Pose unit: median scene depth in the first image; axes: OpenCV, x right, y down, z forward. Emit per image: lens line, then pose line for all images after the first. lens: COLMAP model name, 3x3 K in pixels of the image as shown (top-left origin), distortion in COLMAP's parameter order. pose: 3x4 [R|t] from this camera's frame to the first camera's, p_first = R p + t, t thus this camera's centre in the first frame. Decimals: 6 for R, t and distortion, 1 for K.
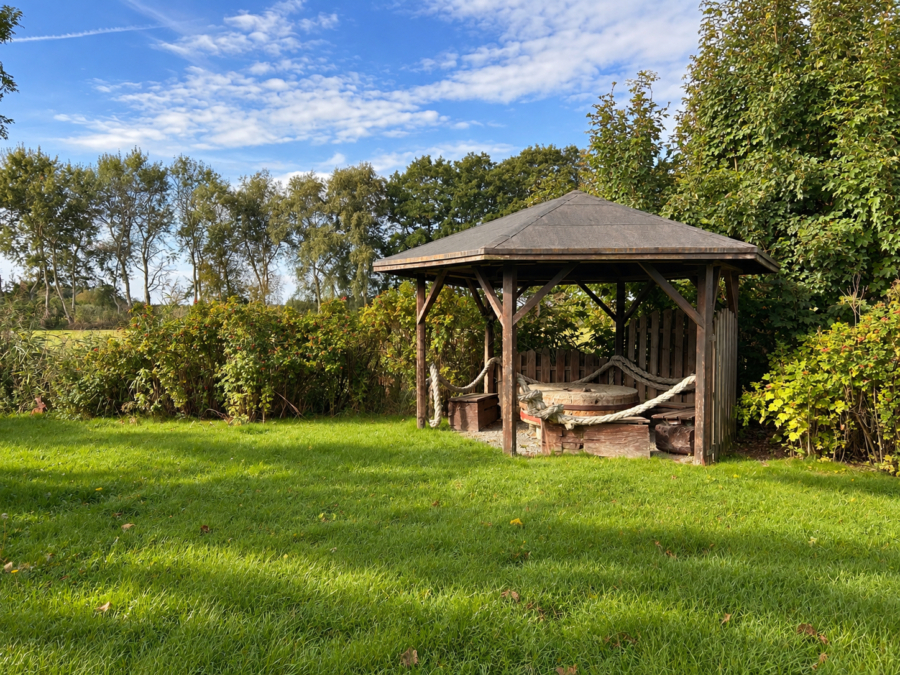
lens RADIAL K [[695.2, 0, 450.0], [0, 695.2, 337.5], [0, 0, 1]] dist [0.005247, 0.000630]
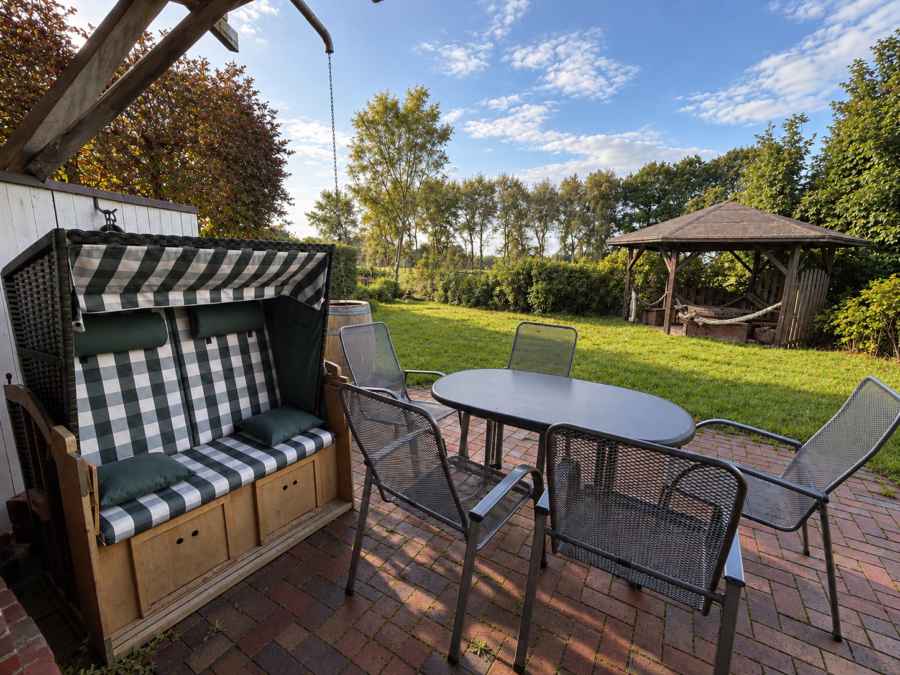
lens RADIAL K [[393.8, 0, 450.0], [0, 393.8, 337.5], [0, 0, 1]] dist [0.003580, 0.000351]
pose [[0.886251, 0.108201, -0.450390, 0.012268], [-0.037936, 0.986023, 0.162231, 0.001879], [0.461649, -0.126692, 0.877969, -0.099639]]
